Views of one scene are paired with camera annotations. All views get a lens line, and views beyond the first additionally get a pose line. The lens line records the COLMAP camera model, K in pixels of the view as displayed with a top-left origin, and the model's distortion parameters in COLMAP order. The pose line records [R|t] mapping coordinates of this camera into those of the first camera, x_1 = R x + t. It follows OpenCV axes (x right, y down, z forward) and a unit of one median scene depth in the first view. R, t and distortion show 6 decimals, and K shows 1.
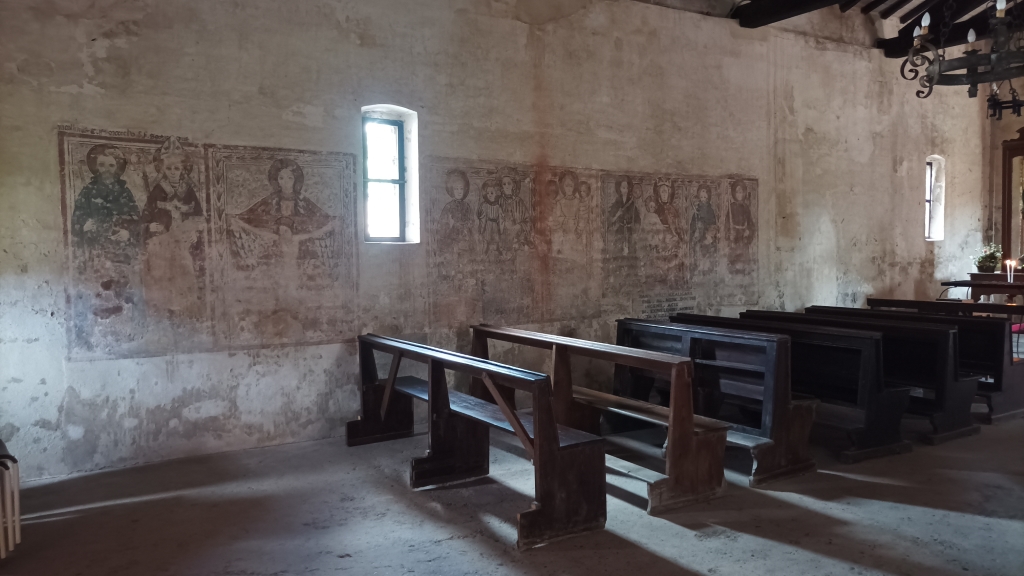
lens RADIAL K [[760.8, 0, 512.0], [0, 760.8, 288.0], [0, 0, 1]] dist [0.015188, -0.008924]
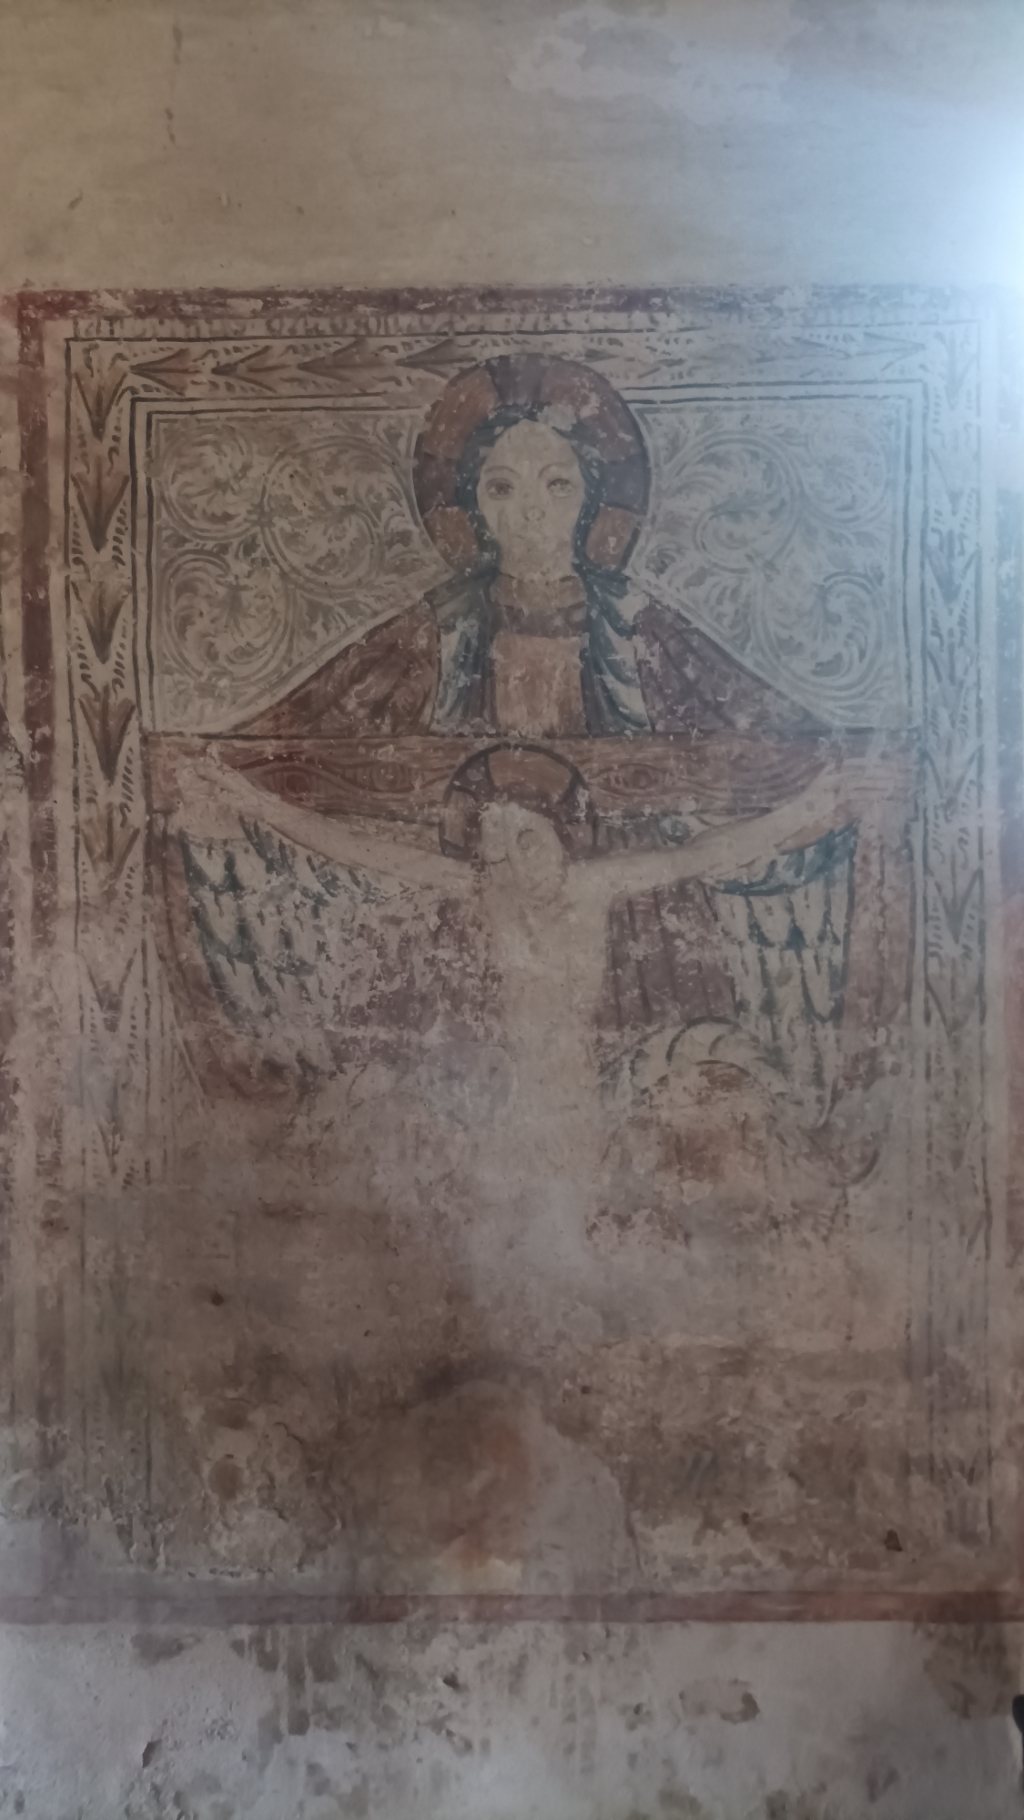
lens RADIAL K [[1352.3, 0, 512.0], [0, 1352.3, 910.0], [0, 0, 1]] dist [0.015188, -0.008924]
pose [[0.849525, 0.005113, -0.527524, -0.169859], [-0.024502, 0.999256, -0.029773, -0.056299], [0.526979, 0.038218, 0.849018, 0.829359]]
